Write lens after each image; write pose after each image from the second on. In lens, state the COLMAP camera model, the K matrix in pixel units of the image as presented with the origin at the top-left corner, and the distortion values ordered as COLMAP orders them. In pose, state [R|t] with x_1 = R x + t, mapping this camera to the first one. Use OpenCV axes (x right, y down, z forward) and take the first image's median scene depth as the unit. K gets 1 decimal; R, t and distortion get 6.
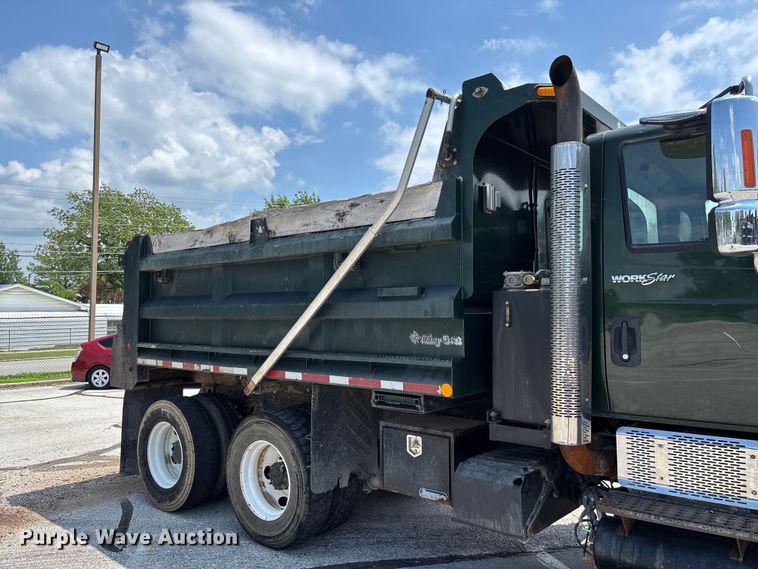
lens RADIAL K [[579.7, 0, 374.8], [0, 579.7, 289.2], [0, 0, 1]] dist [0.082173, -0.098457]
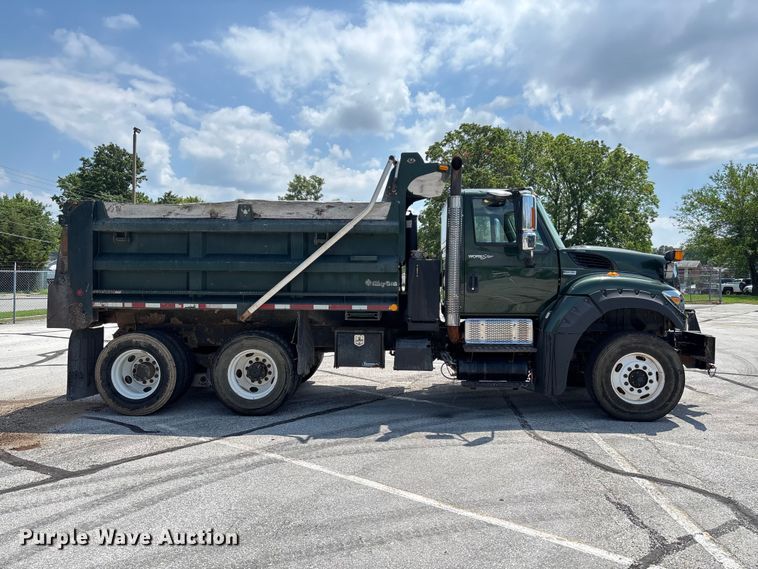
lens RADIAL K [[569.3, 0, 381.1], [0, 569.3, 286.3], [0, 0, 1]] dist [0.074297, -0.092126]
pose [[0.788304, -0.000542, 0.615285, -0.883080], [-0.038281, 0.998019, 0.049925, 0.001820], [-0.614094, -0.062910, 0.786722, -0.410018]]
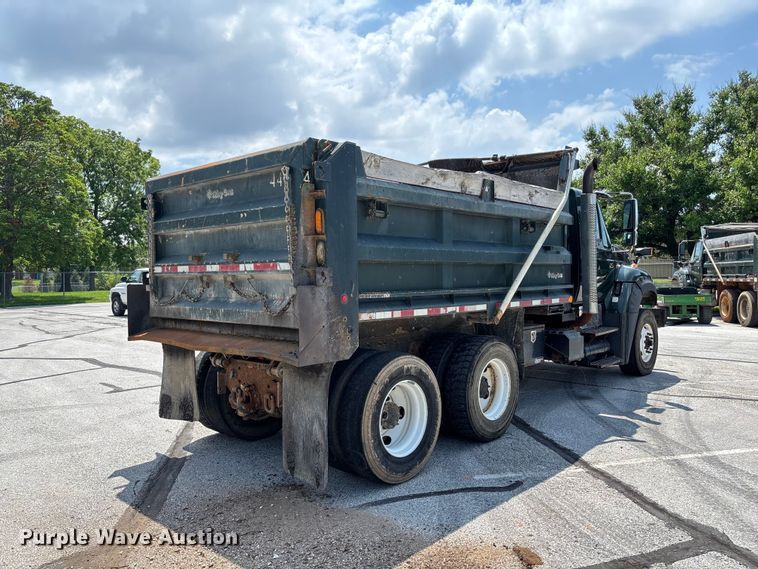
lens RADIAL K [[569.3, 0, 381.1], [0, 569.3, 286.3], [0, 0, 1]] dist [0.074297, -0.092126]
pose [[0.030951, -0.019183, 0.999337, -1.479158], [-0.037052, 0.999107, 0.020326, 0.088395], [-0.998834, -0.037657, 0.030212, 1.252121]]
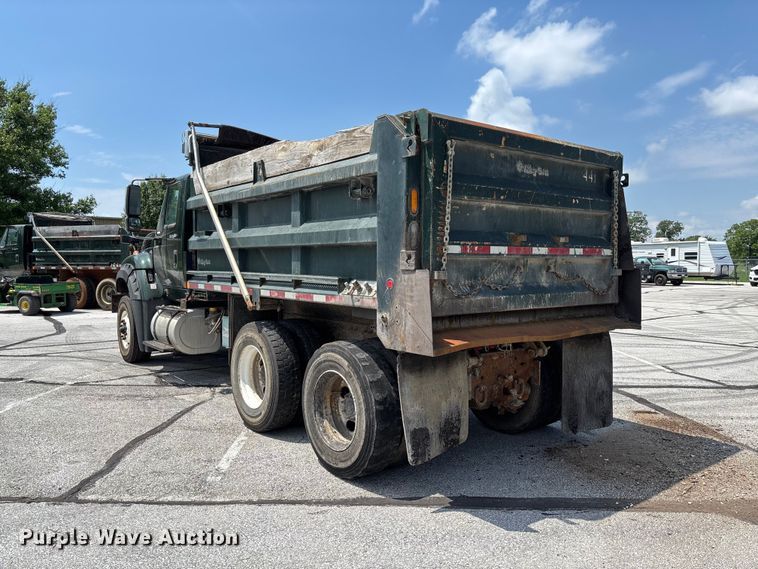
lens RADIAL K [[569.3, 0, 381.1], [0, 569.3, 286.3], [0, 0, 1]] dist [0.074297, -0.092126]
pose [[-0.977569, -0.011228, 0.210317, -0.366925], [-0.012035, 0.999924, -0.002560, 0.154566], [-0.210272, -0.005034, -0.977630, 2.613303]]
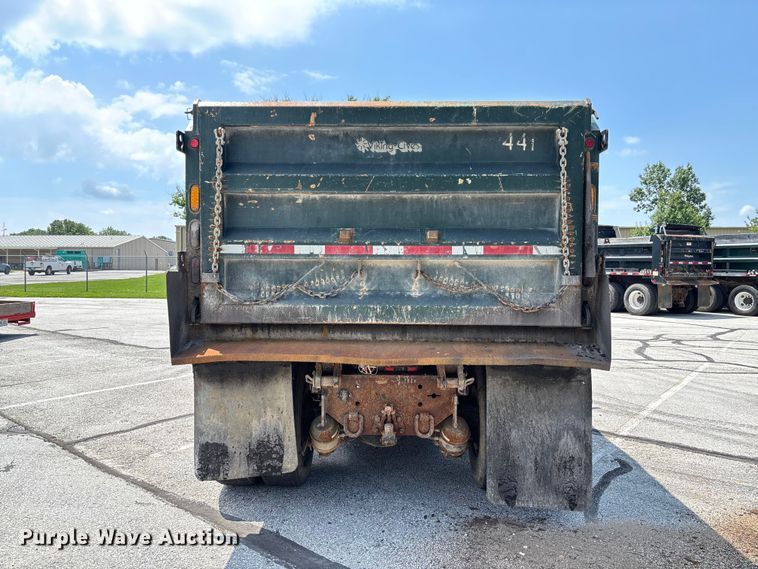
lens RADIAL K [[579.7, 0, 374.8], [0, 579.7, 289.2], [0, 0, 1]] dist [0.082173, -0.098457]
pose [[-0.619262, -0.031163, 0.784566, -1.023675], [-0.041878, 0.999101, 0.006630, 0.135913], [-0.784067, -0.028750, -0.620010, 2.089750]]
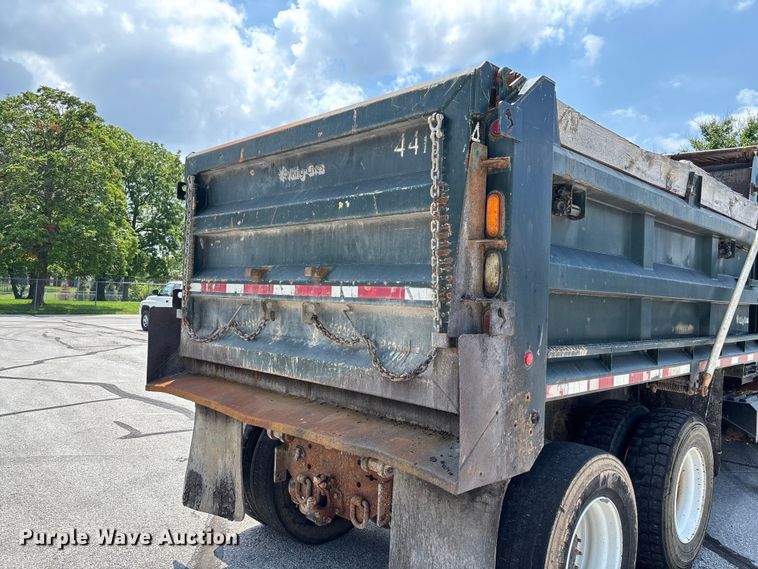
lens RADIAL K [[569.3, 0, 381.1], [0, 569.3, 286.3], [0, 0, 1]] dist [0.074297, -0.092126]
pose [[0.079977, 0.023002, 0.996531, -1.074862], [-0.084757, 0.996270, -0.016194, 0.084905], [-0.993187, -0.083168, 0.081628, 1.431864]]
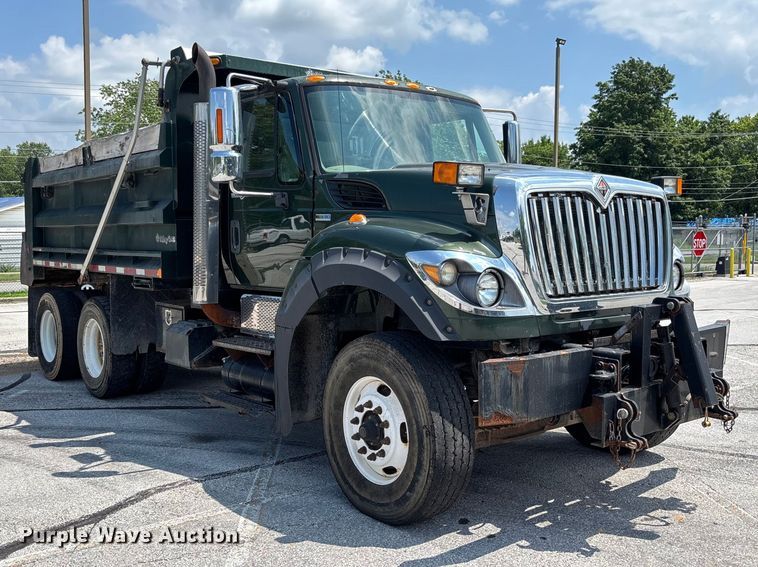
lens RADIAL K [[773.3, 0, 380.1], [0, 773.3, 266.3], [0, 0, 1]] dist [0.128572, -0.271269]
pose [[0.983698, 0.003842, -0.179785, 0.783561], [0.012421, 0.995932, 0.089247, -0.006738], [0.179397, -0.090025, 0.979649, -0.613375]]
